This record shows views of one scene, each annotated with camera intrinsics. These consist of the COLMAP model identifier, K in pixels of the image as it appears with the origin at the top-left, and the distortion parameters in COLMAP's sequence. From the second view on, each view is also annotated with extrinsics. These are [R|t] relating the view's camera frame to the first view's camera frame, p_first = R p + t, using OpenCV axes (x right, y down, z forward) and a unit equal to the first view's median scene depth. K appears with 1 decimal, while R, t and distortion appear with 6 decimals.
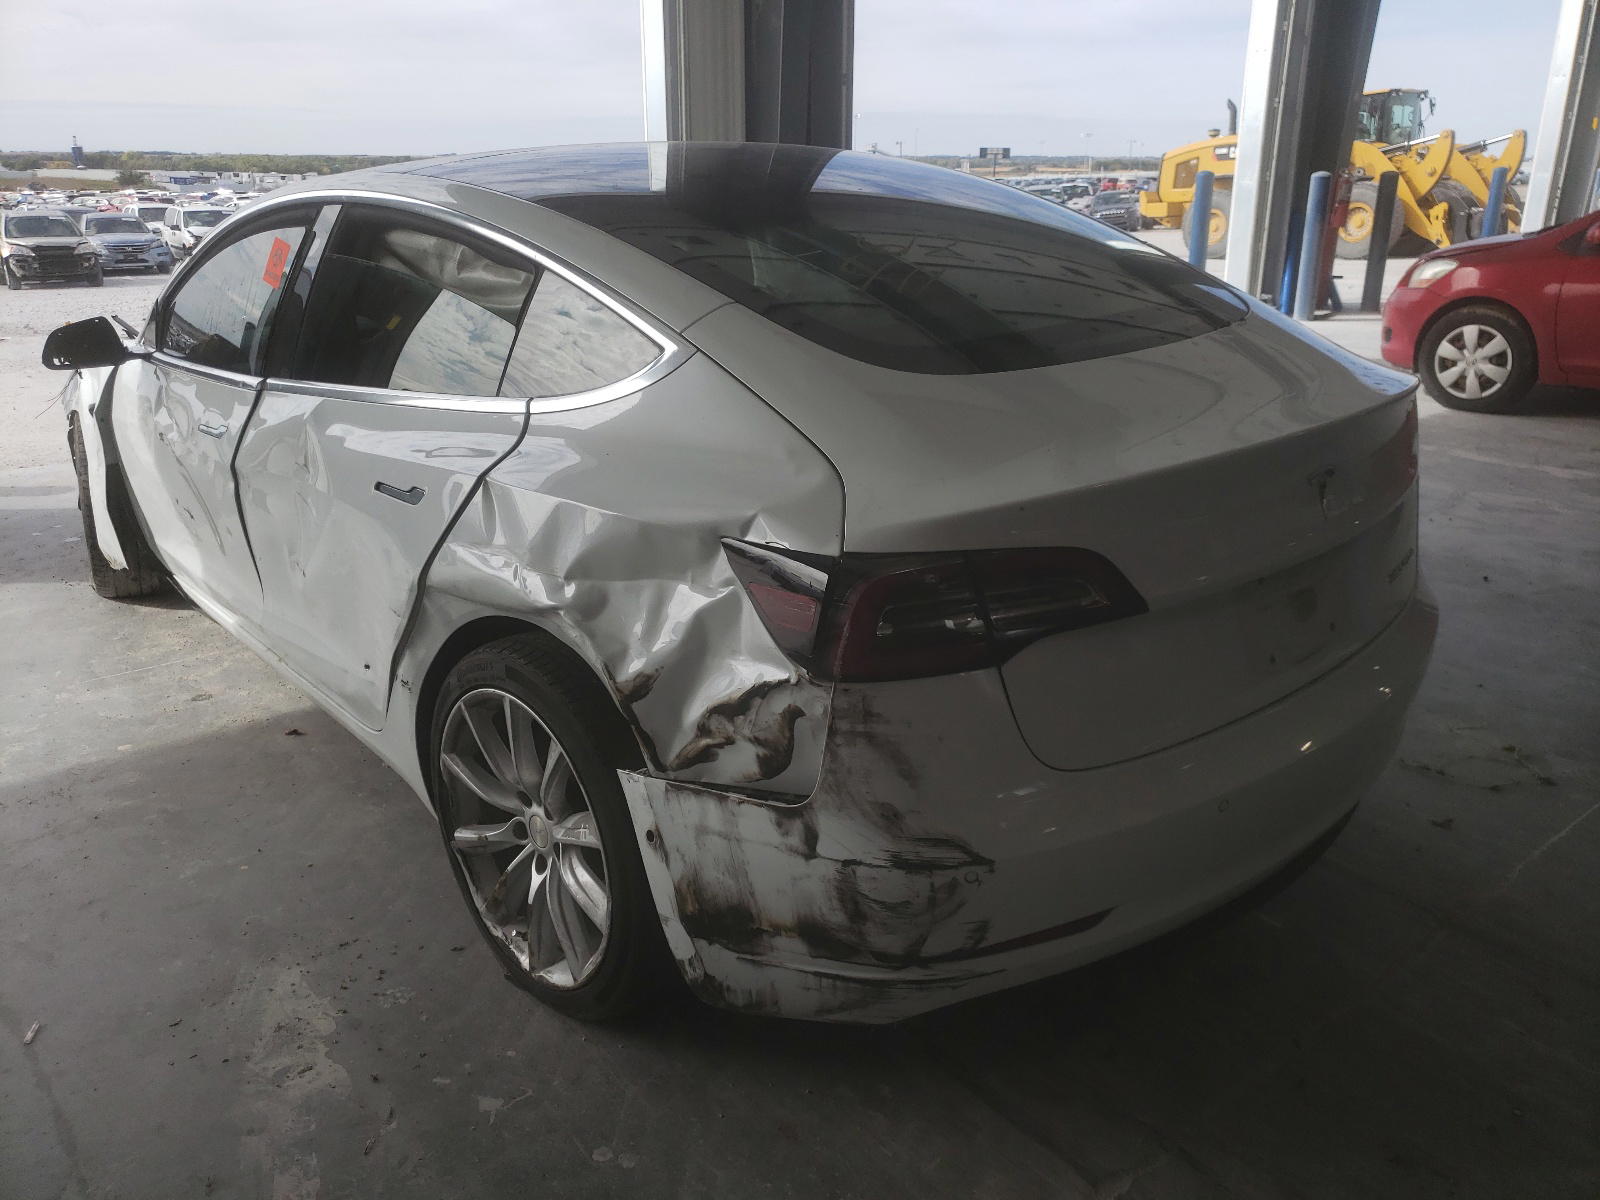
lens RADIAL K [[1221.8, 0, 806.5], [0, 1221.8, 589.8], [0, 0, 1]] dist [0.005803, -0.002474]
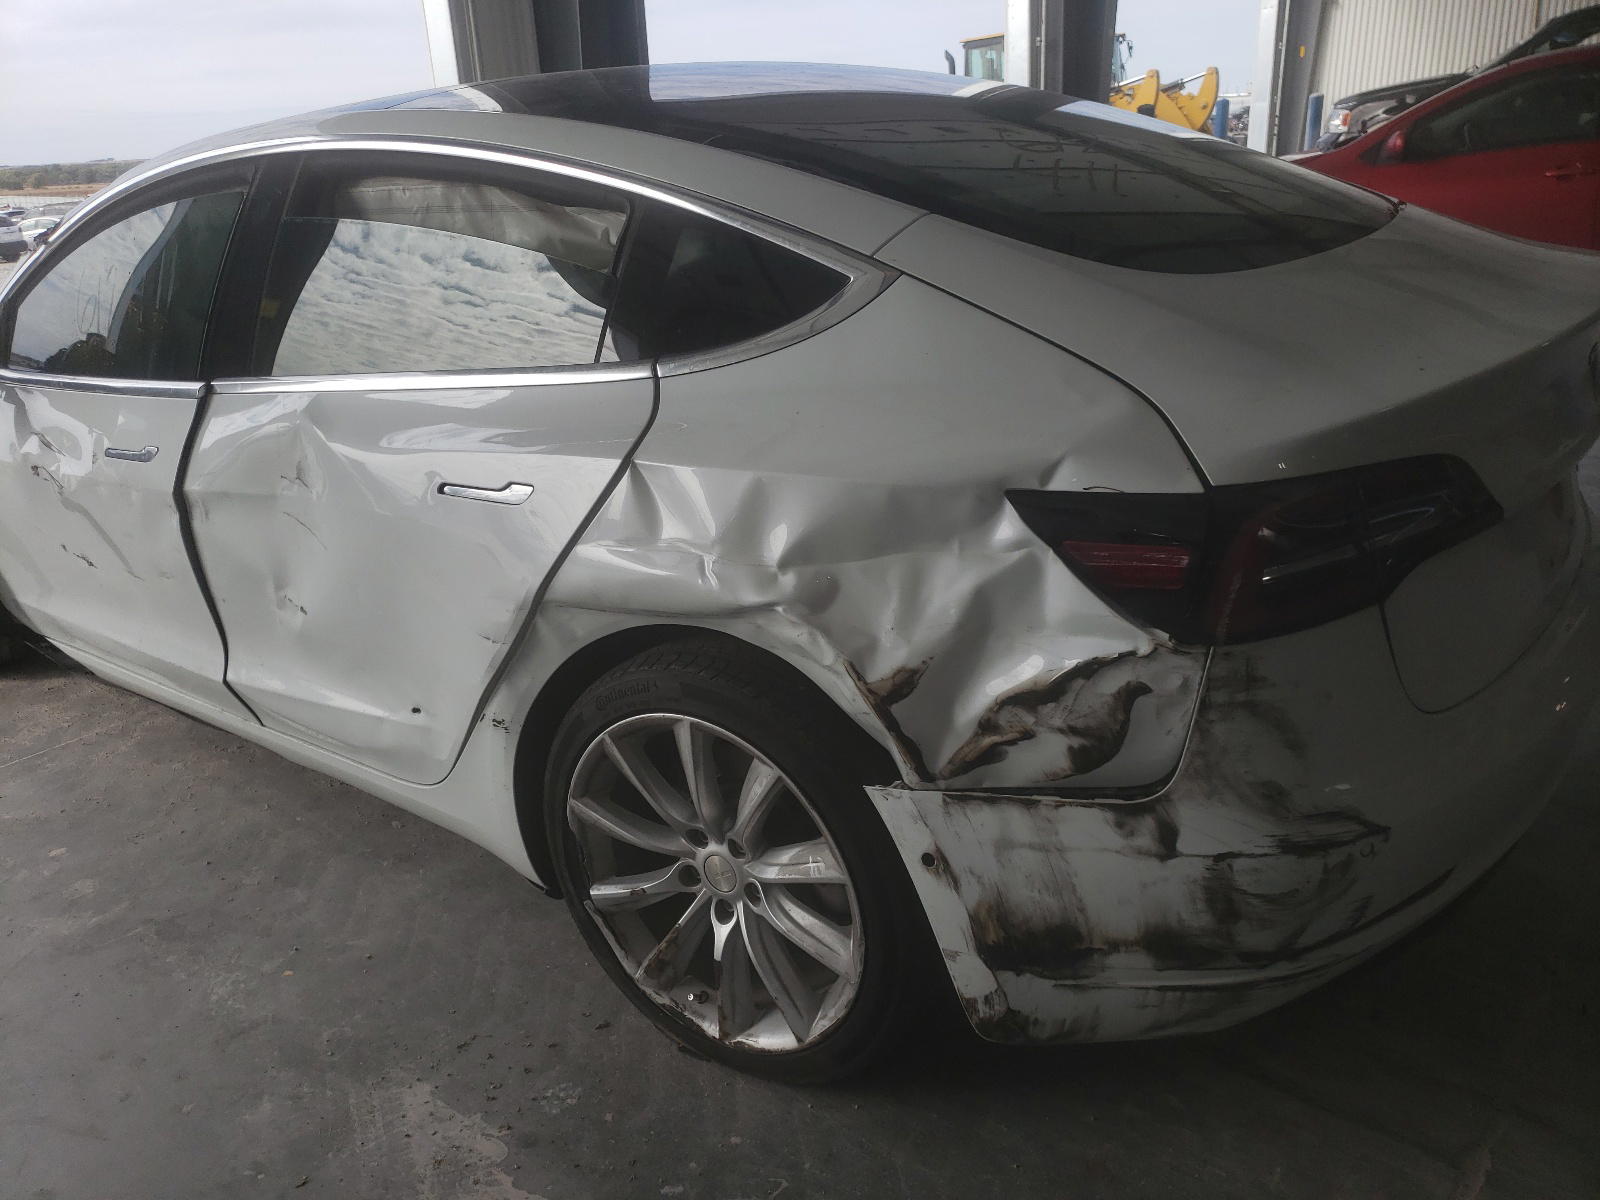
lens RADIAL K [[1221.8, 0, 796.0], [0, 1221.8, 611.4], [0, 0, 1]] dist [0.005803, -0.002474]
pose [[0.977305, -0.123344, 0.172222, -0.336212], [0.116660, 0.991989, 0.048451, -0.018297], [-0.176819, -0.027260, 0.983866, 0.197356]]
